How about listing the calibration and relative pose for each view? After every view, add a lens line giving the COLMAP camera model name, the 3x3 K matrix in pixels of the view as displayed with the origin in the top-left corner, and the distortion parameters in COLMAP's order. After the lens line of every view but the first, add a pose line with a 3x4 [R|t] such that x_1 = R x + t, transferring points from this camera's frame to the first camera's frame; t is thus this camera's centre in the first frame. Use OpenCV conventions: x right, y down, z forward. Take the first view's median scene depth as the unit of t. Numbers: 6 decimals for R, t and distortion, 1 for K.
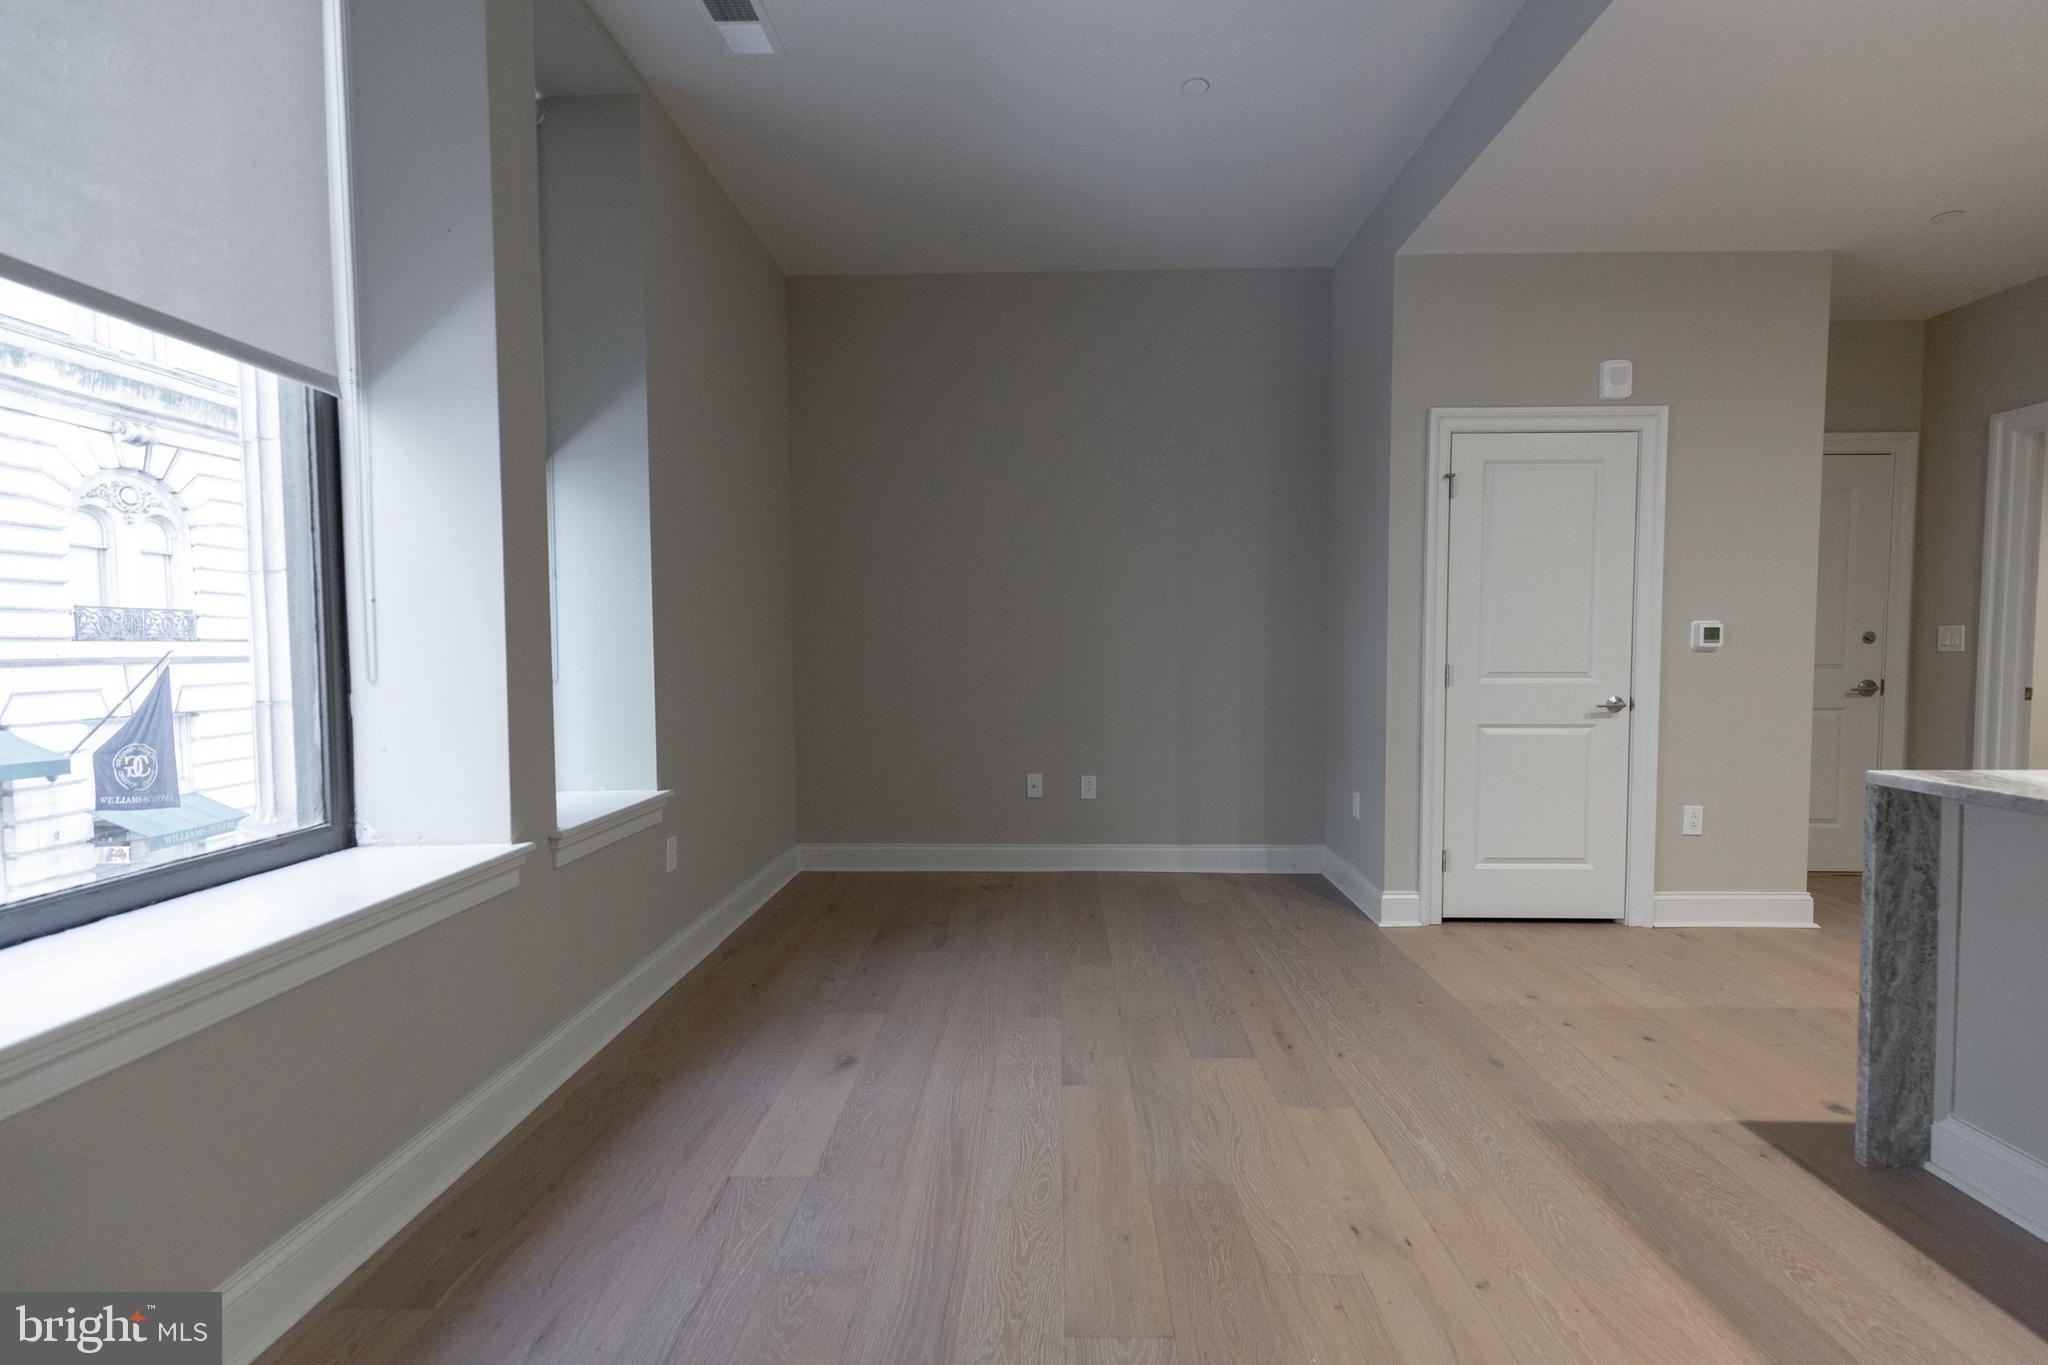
lens RADIAL K [[905.3, 0, 1024.5], [0, 905.3, 672.6], [0, 0, 1]] dist [0.001913, -0.000171]
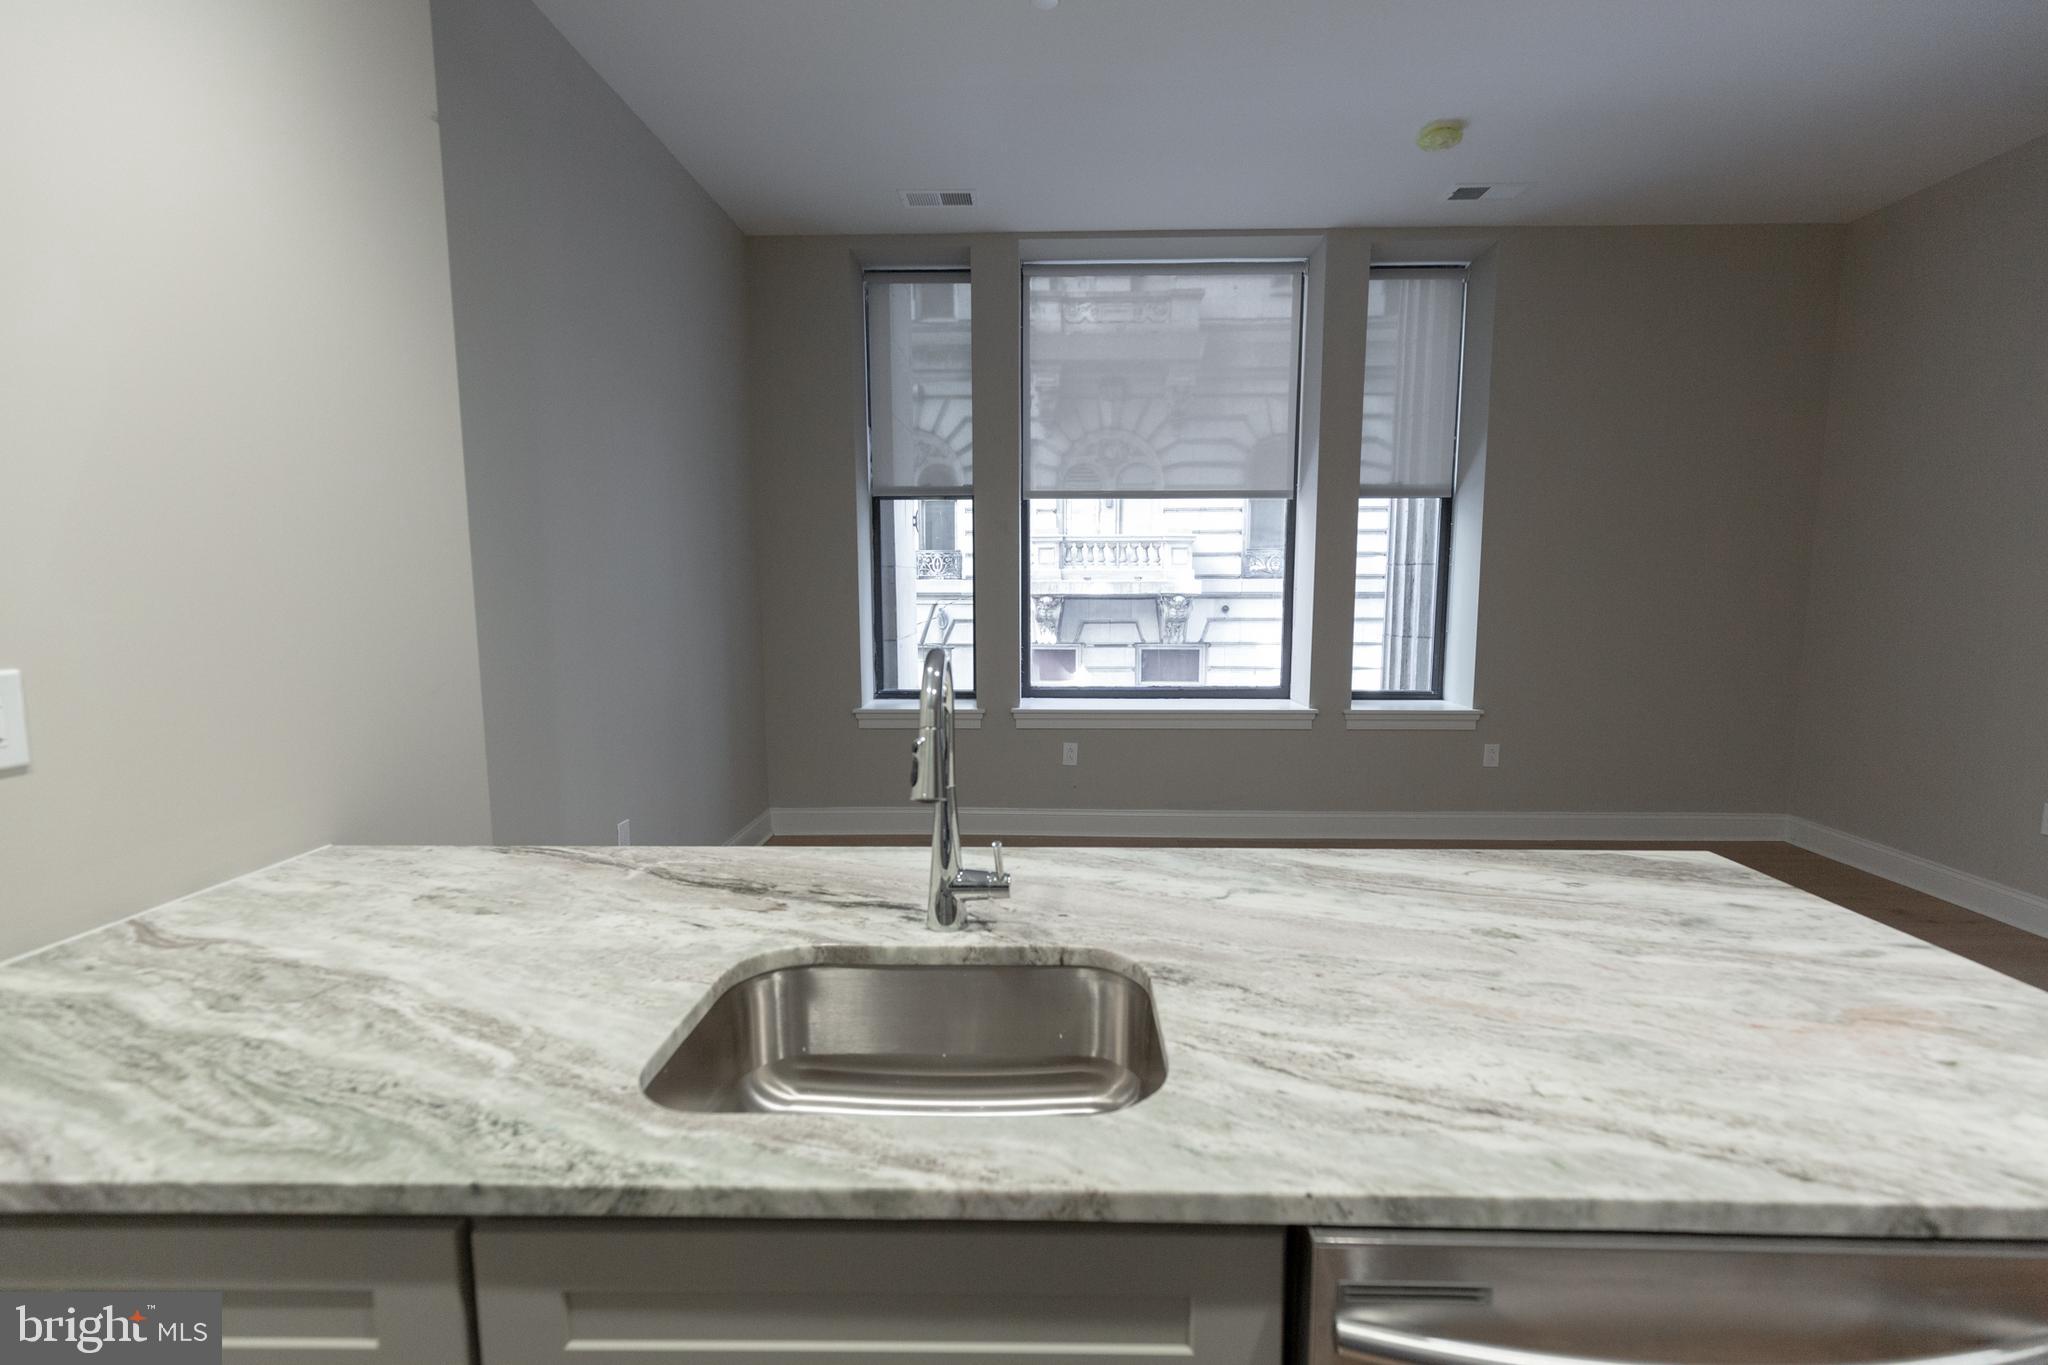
lens RADIAL K [[921.4, 0, 1039.0], [0, 921.4, 686.2], [0, 0, 1]] dist [0.008611, -0.000076]
pose [[0.001395, 0.124220, -0.992254, 0.944181], [-0.033507, 0.991703, 0.124104, -0.060759], [0.999438, 0.033075, 0.005545, 0.221005]]
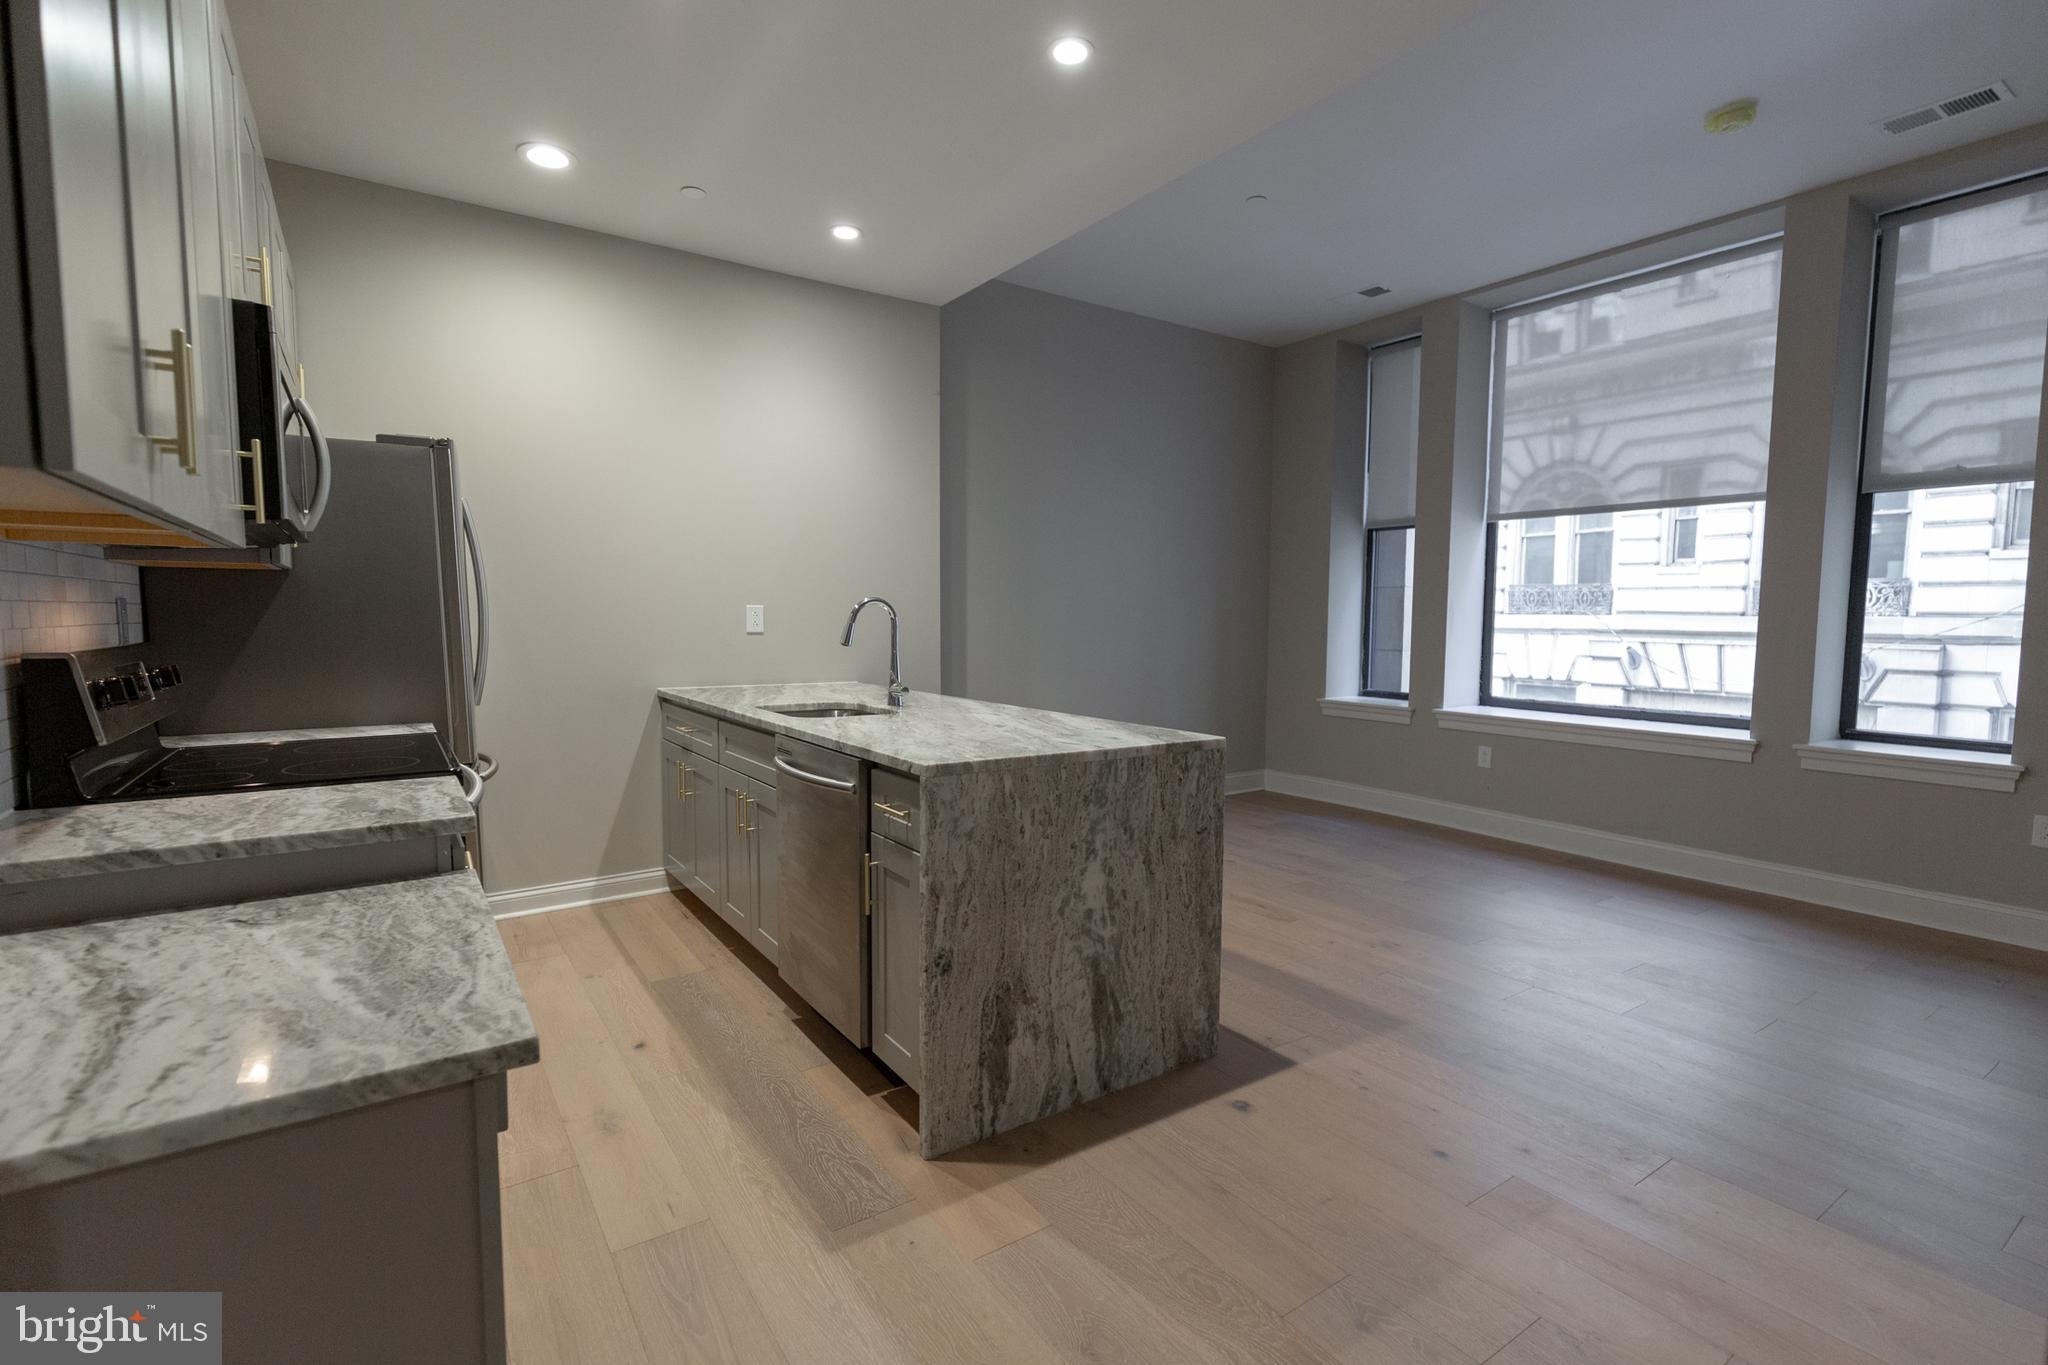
lens RADIAL K [[943.0, 0, 1039.4], [0, 943.0, 679.9], [0, 0, 1]] dist [0.006238, 0.000338]
pose [[-0.807347, 0.040891, -0.588659, 1.043843], [-0.023296, 0.994610, 0.101041, -0.049615], [0.589617, 0.095288, -0.802042, 1.022077]]
